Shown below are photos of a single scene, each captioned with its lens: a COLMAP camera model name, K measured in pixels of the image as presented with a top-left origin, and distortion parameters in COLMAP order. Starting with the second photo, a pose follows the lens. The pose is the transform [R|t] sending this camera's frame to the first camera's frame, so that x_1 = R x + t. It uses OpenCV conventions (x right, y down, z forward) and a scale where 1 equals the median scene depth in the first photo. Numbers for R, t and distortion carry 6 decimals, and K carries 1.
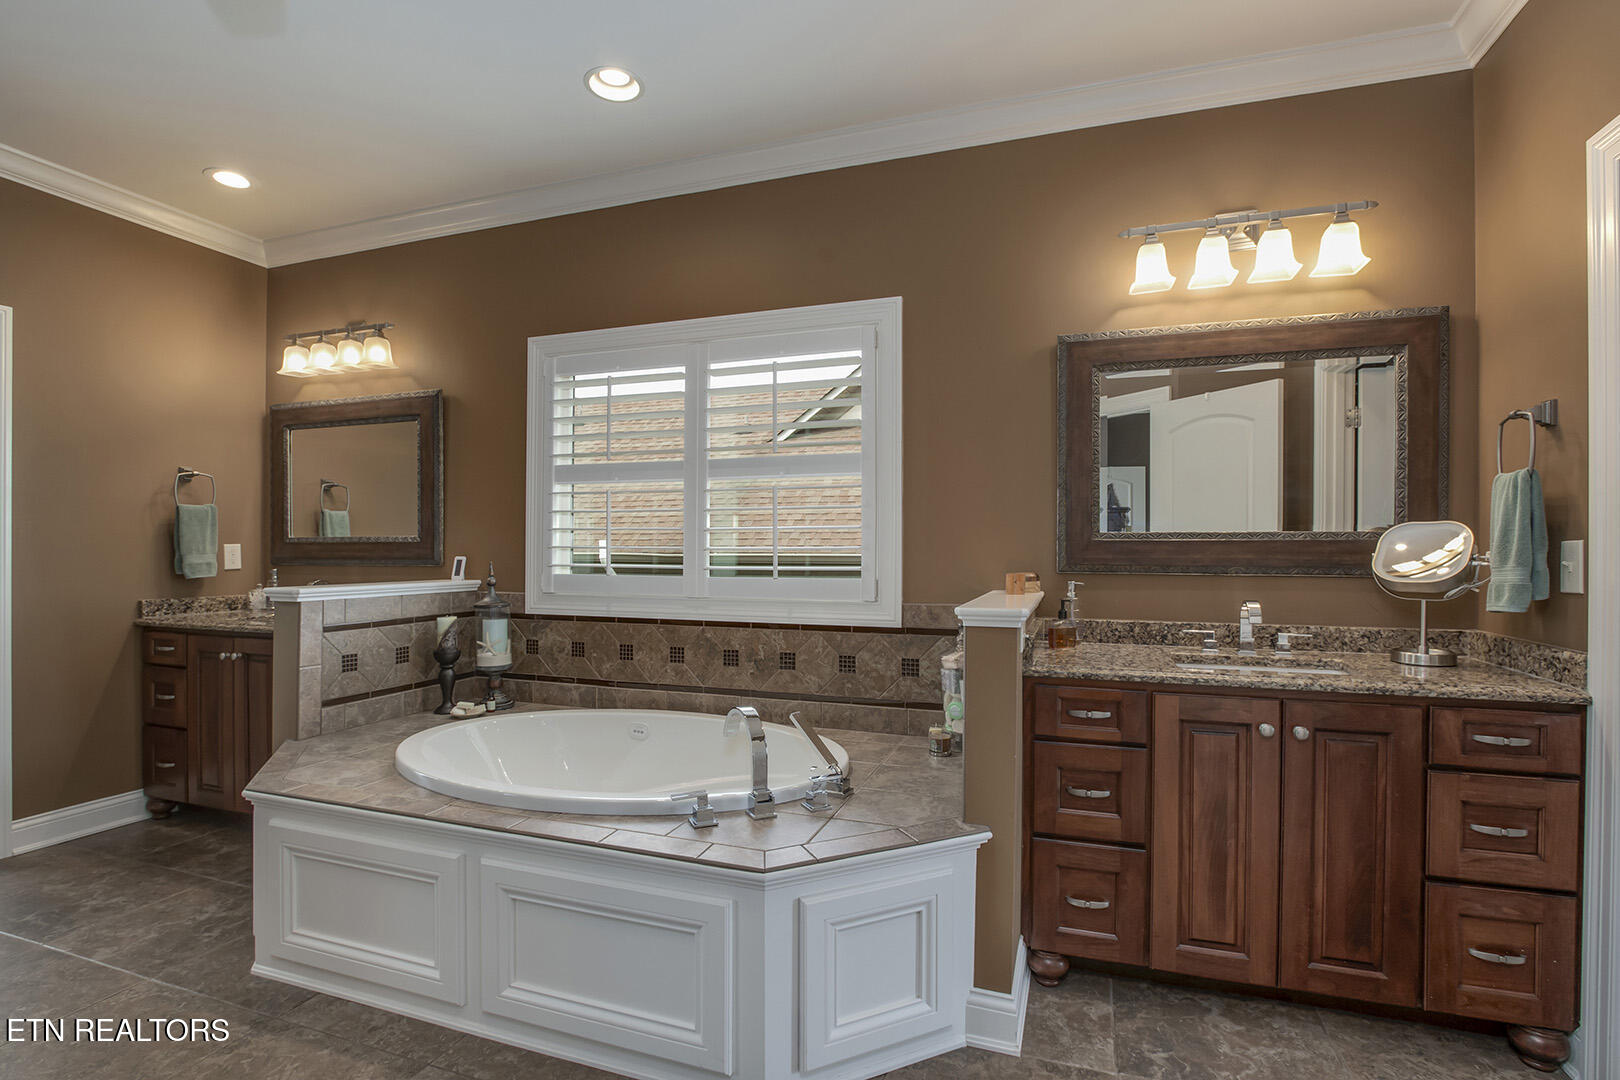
lens RADIAL K [[758.2, 0, 813.2], [0, 758.2, 551.3], [0, 0, 1]] dist [-0.019279, 0.000482]
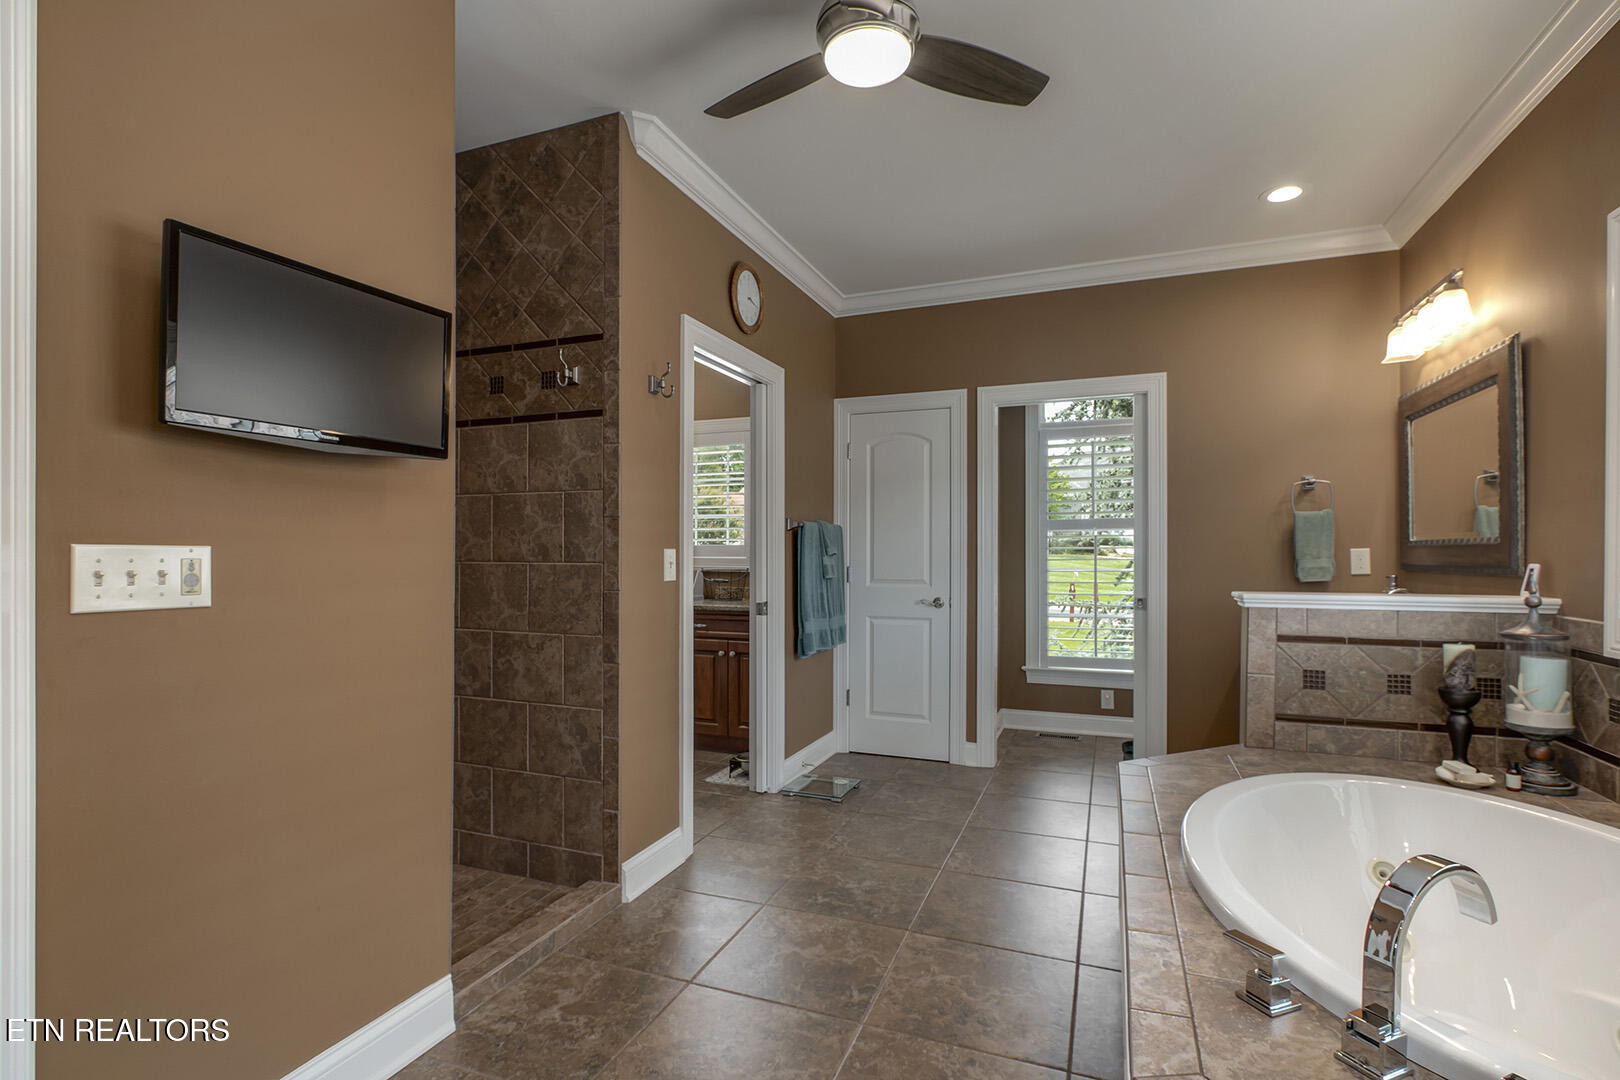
lens RADIAL K [[758.2, 0, 813.2], [0, 758.2, 551.3], [0, 0, 1]] dist [-0.019279, 0.000482]
pose [[-0.036196, -0.004738, -0.999333, 0.272938], [-0.005011, 0.999977, -0.004559, 0.001830], [0.999332, 0.004842, -0.036219, 0.390717]]
